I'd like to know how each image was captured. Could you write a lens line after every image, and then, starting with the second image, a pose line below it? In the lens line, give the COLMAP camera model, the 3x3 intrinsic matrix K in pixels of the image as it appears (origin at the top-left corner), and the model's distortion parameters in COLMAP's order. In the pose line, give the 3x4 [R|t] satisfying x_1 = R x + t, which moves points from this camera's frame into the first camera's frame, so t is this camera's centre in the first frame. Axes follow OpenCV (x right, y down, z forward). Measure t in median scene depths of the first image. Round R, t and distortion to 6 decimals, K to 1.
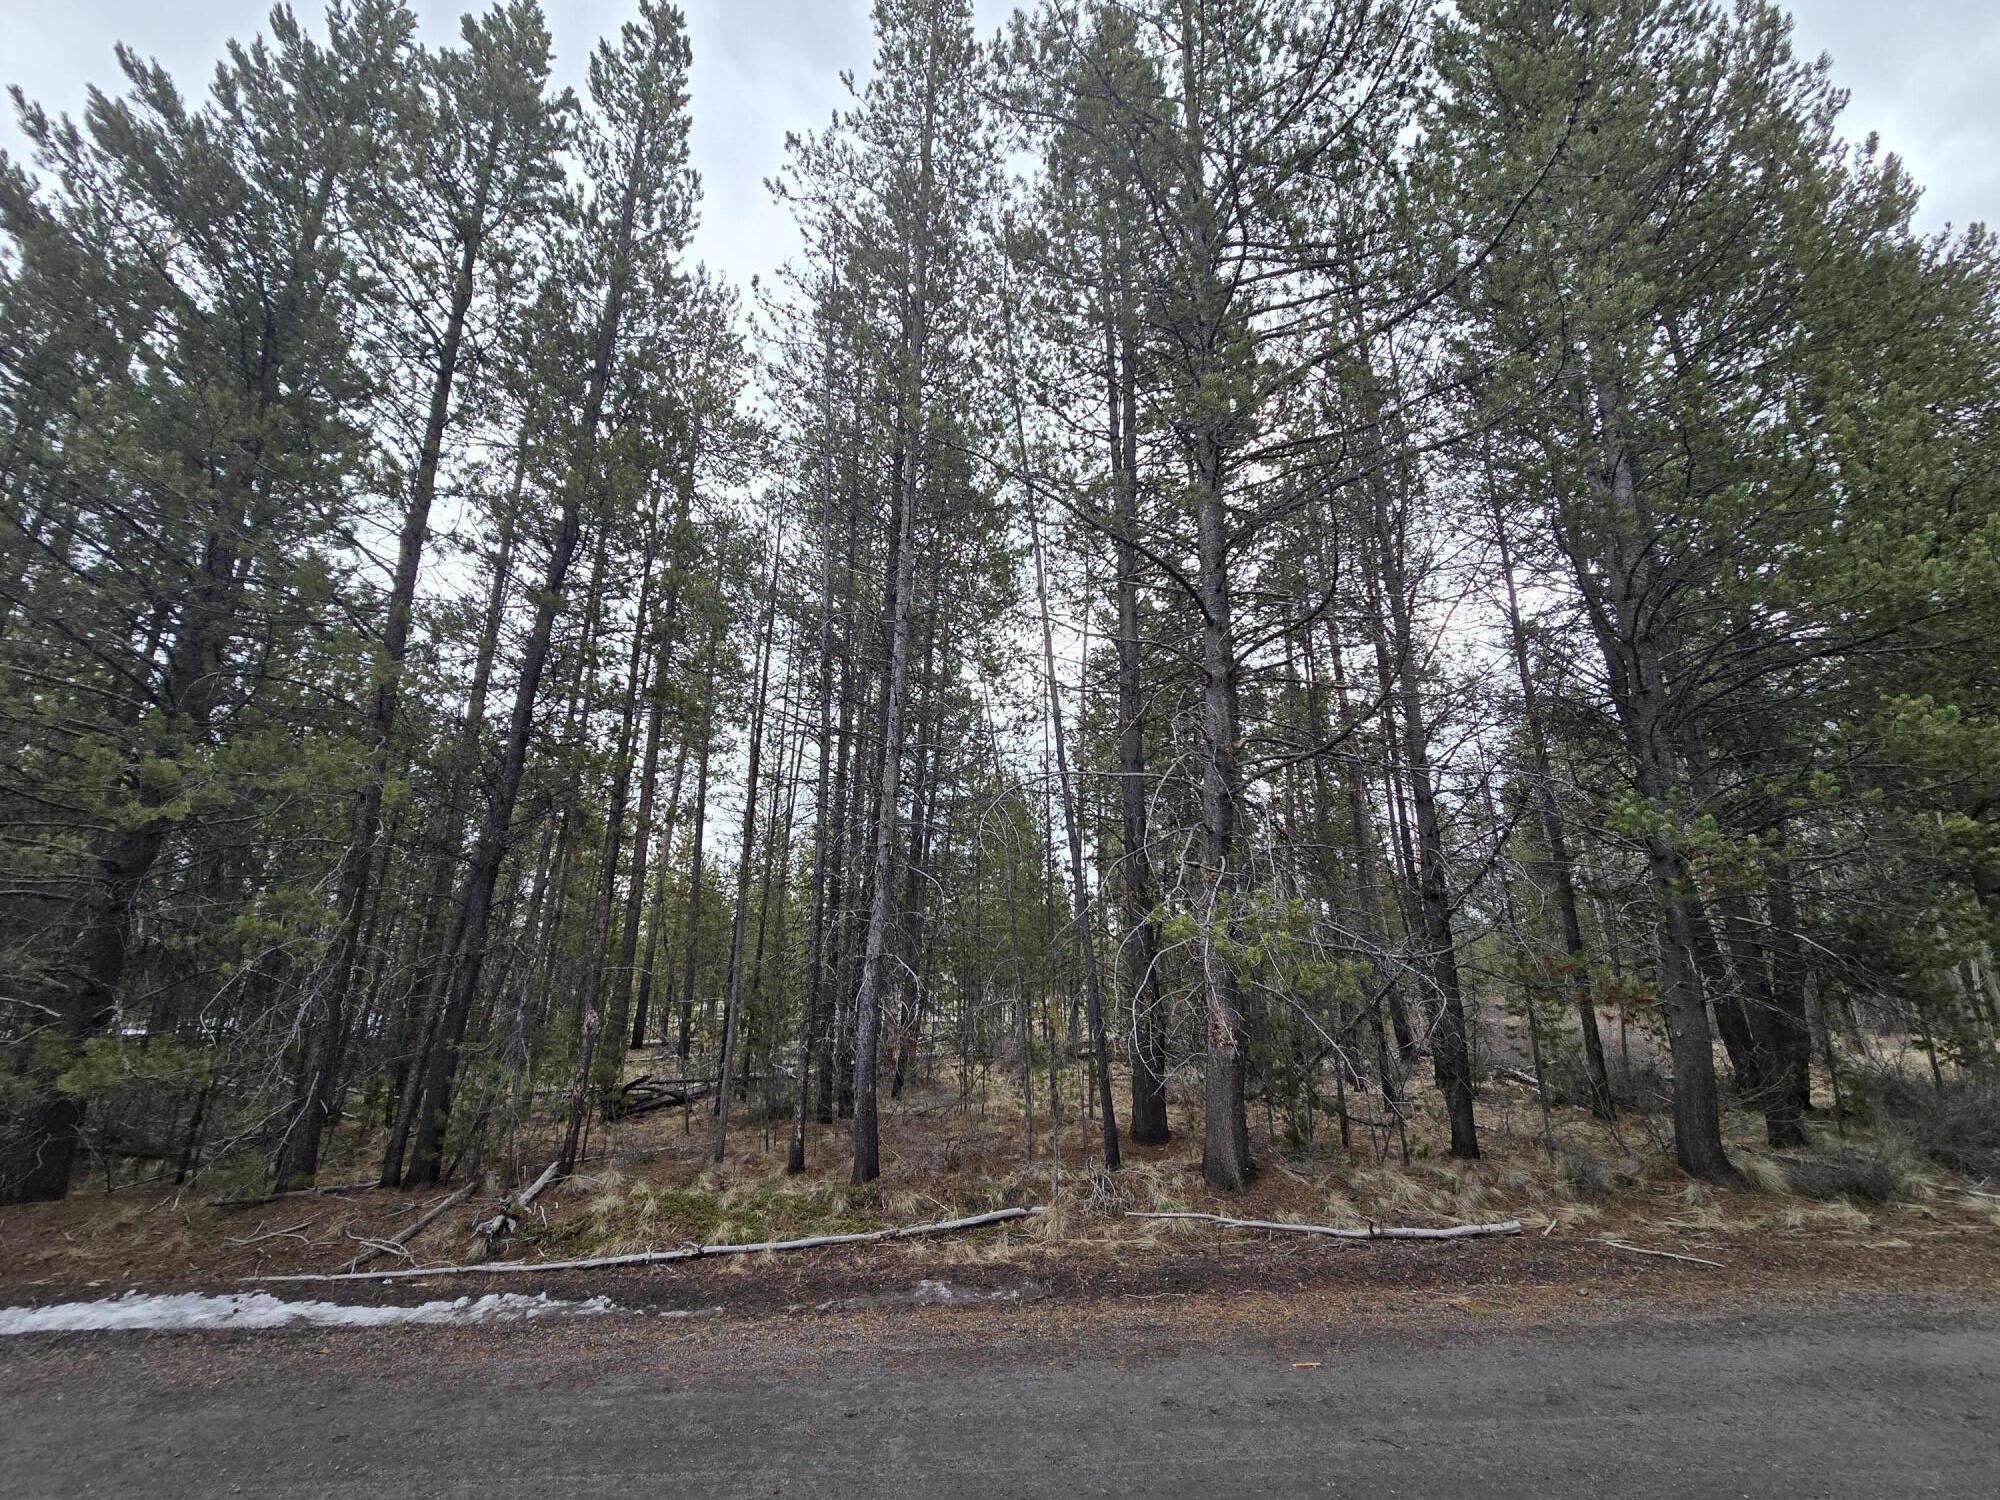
lens RADIAL K [[790.7, 0, 1000.0], [0, 790.7, 750.0], [0, 0, 1]] dist [-0.009530, 0.000042]
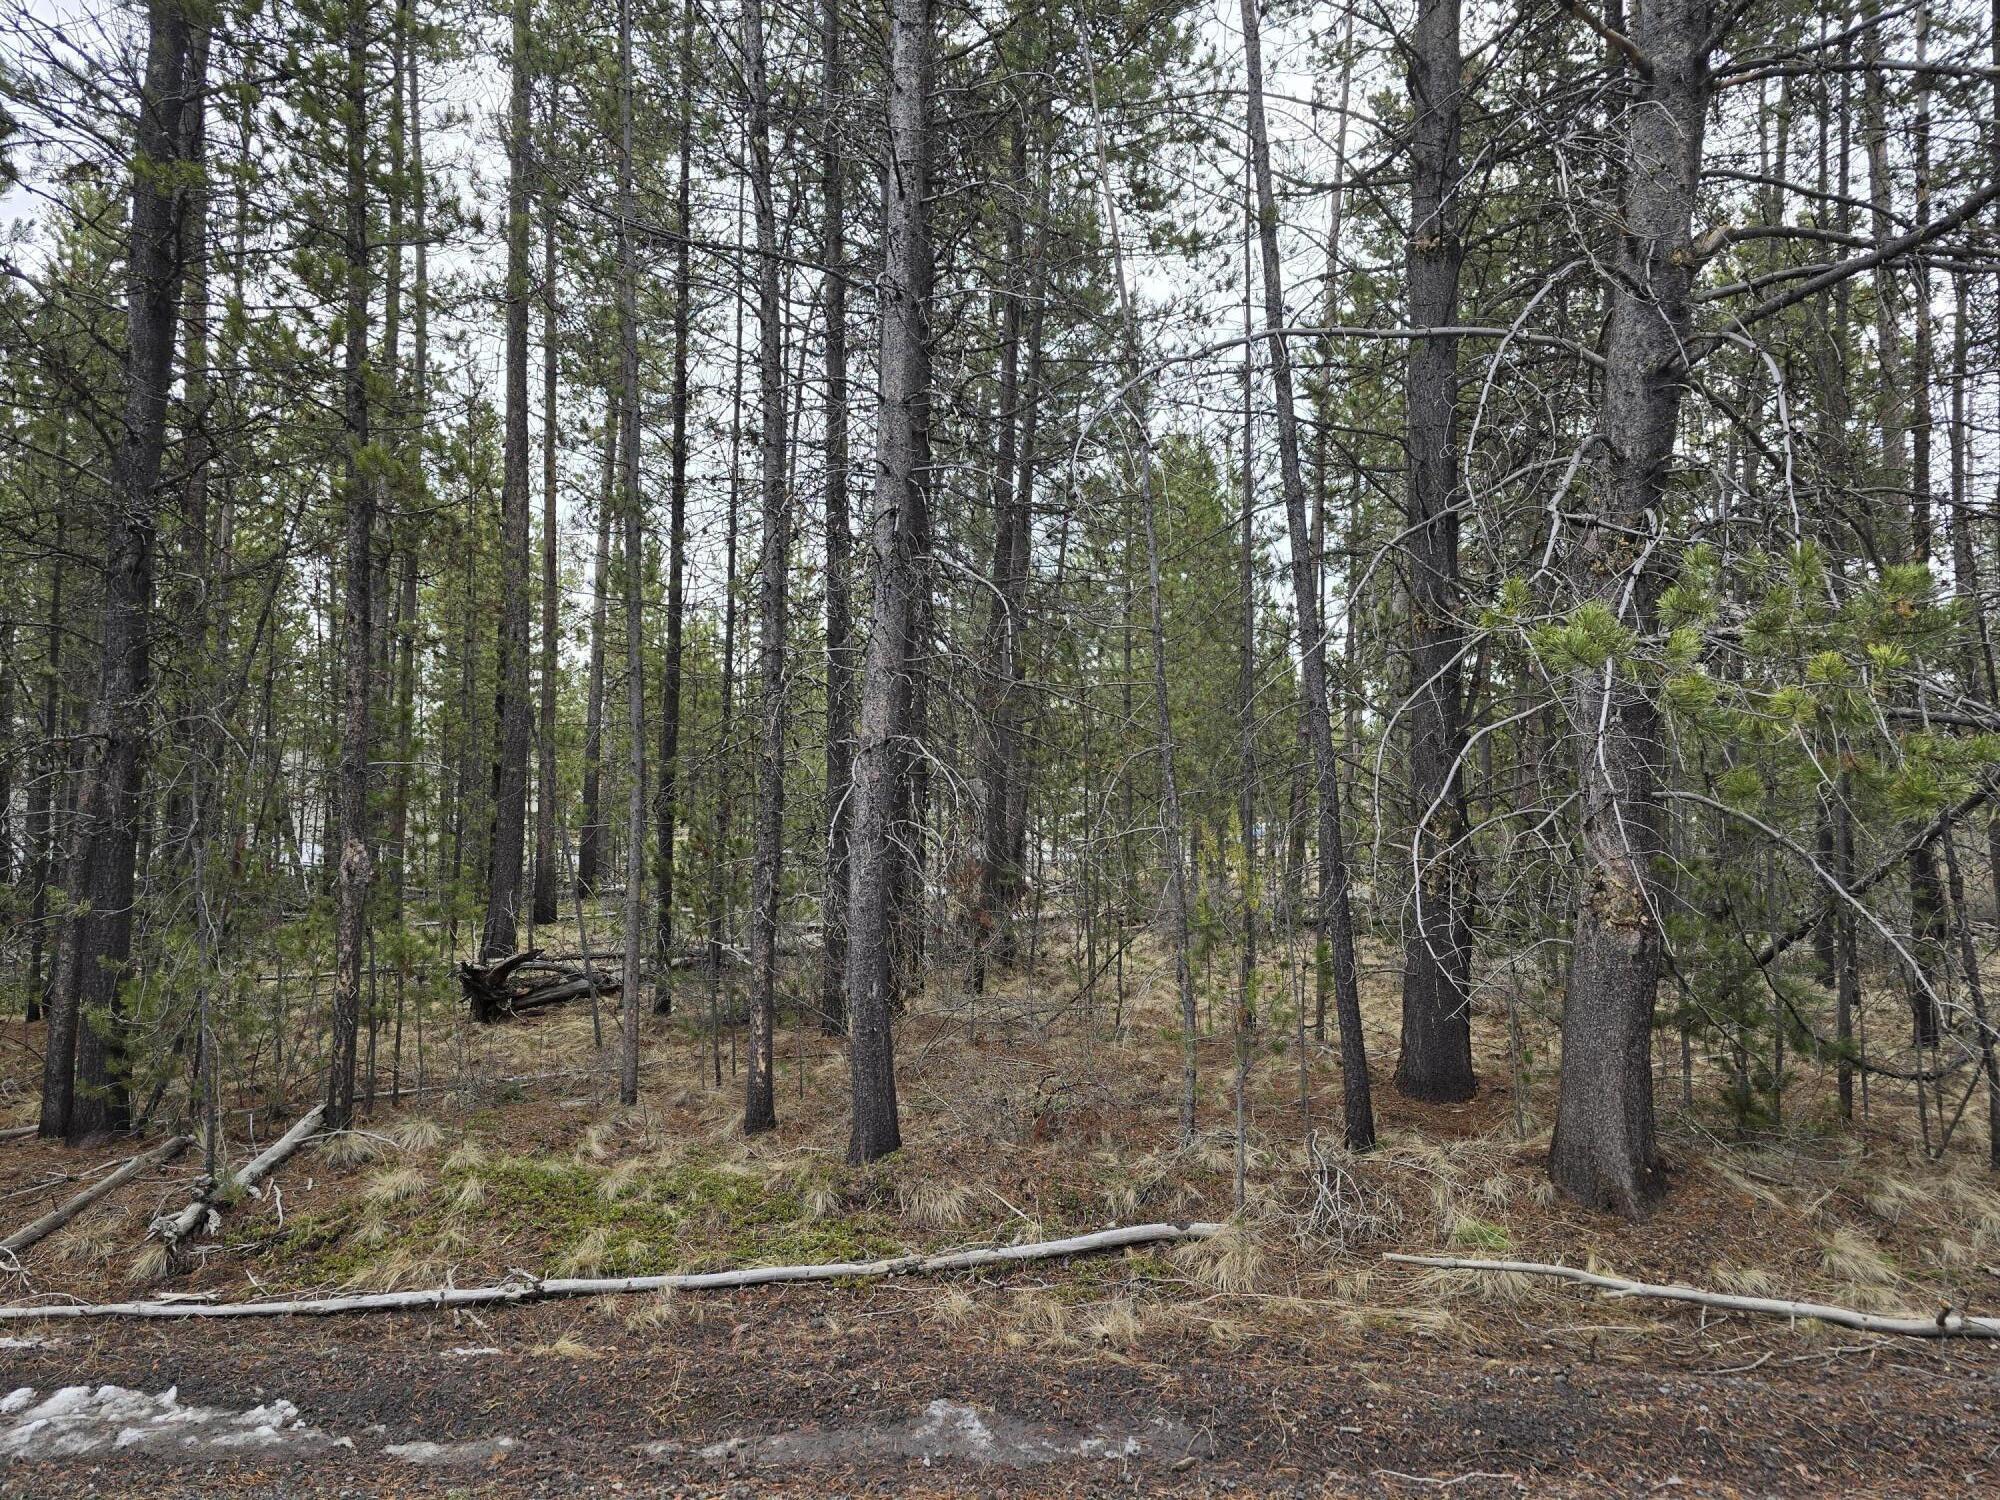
lens RADIAL K [[1364.8, 0, 1000.0], [0, 1364.8, 750.0], [0, 0, 1]] dist [0.034694, -0.044481]
pose [[0.992043, 0.000475, -0.125900, 0.030760], [0.030772, 0.968749, 0.246128, 0.073628], [0.122083, -0.248043, 0.961026, 0.232705]]
